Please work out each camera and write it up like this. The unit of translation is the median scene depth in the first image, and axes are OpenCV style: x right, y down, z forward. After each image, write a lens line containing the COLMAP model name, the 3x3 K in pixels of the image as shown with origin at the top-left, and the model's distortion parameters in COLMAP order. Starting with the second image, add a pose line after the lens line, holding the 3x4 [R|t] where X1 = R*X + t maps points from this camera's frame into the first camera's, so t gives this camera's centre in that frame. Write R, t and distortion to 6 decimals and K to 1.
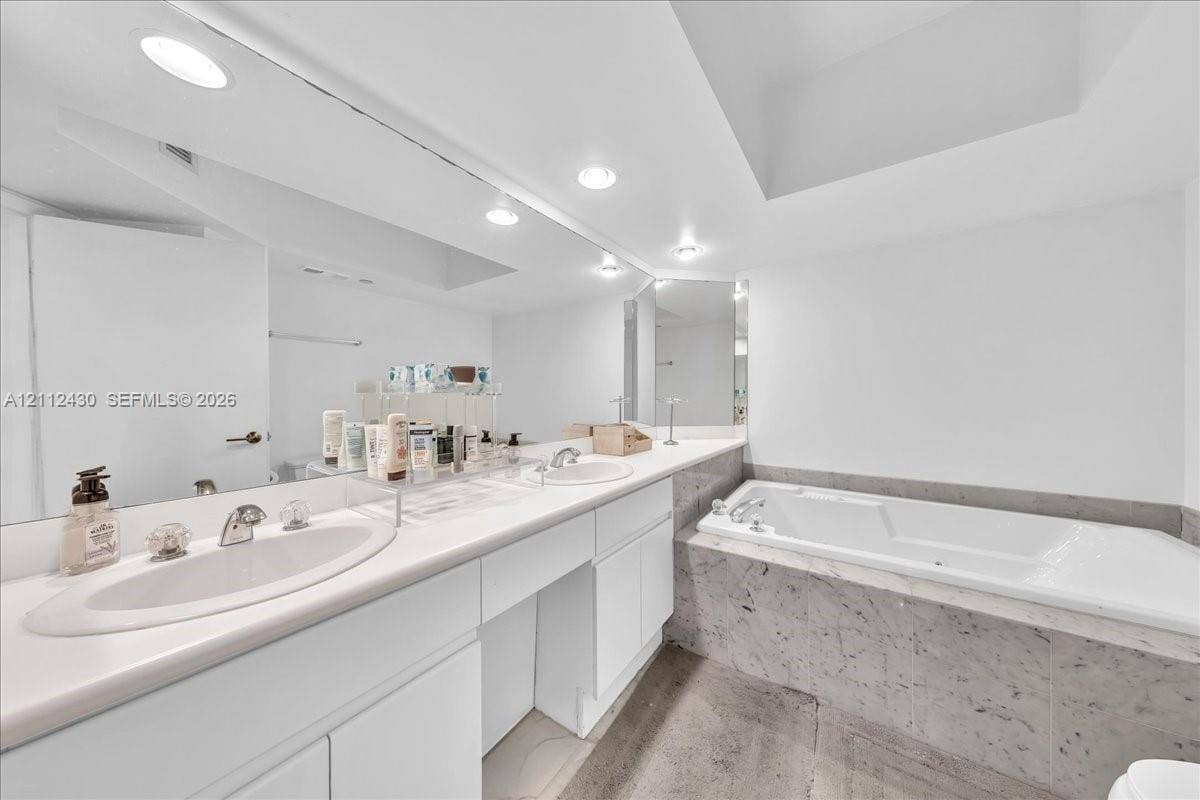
lens RADIAL K [[375.6, 0, 598.3], [0, 375.6, 396.4], [0, 0, 1]] dist [0.008800, -0.000018]
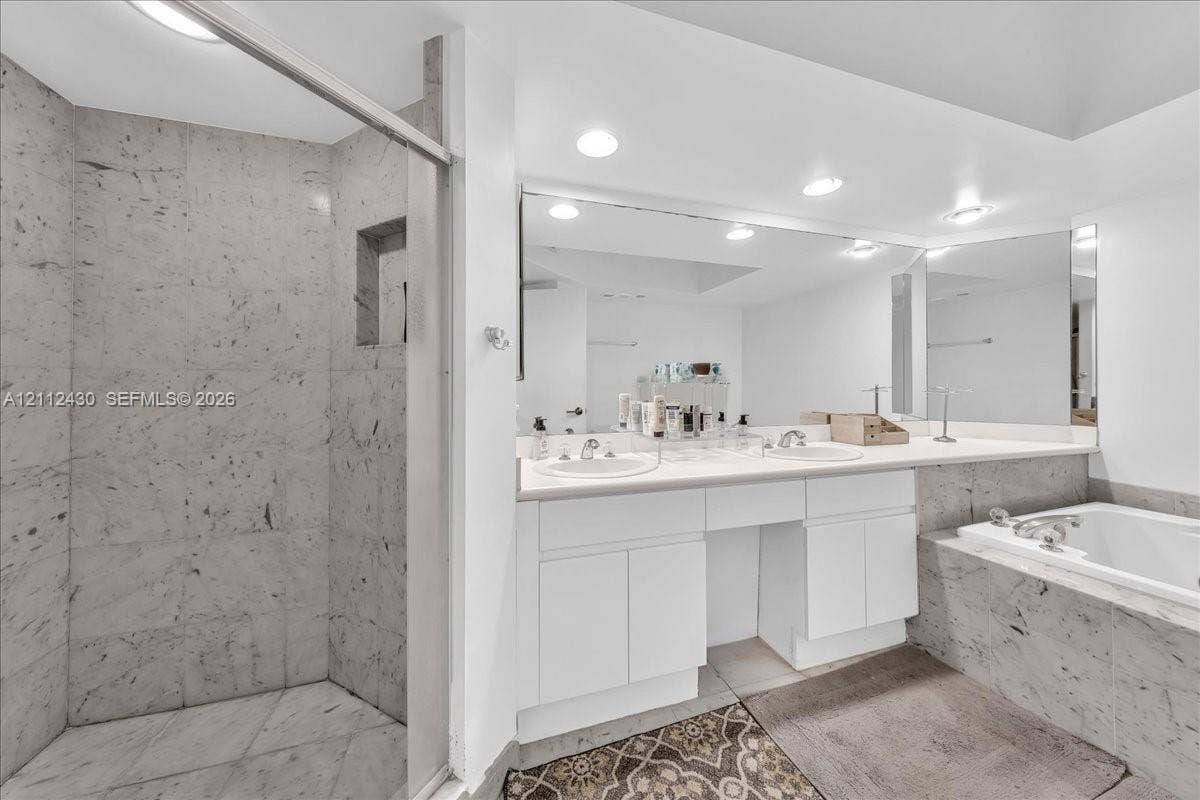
lens RADIAL K [[398.1, 0, 599.8], [0, 398.1, 394.8], [0, 0, 1]] dist [0.002110, 0.000039]
pose [[0.798388, 0.017291, -0.601894, 0.179845], [-0.002192, 0.999664, 0.025810, -0.000610], [0.602139, -0.019287, 0.798158, -0.318940]]
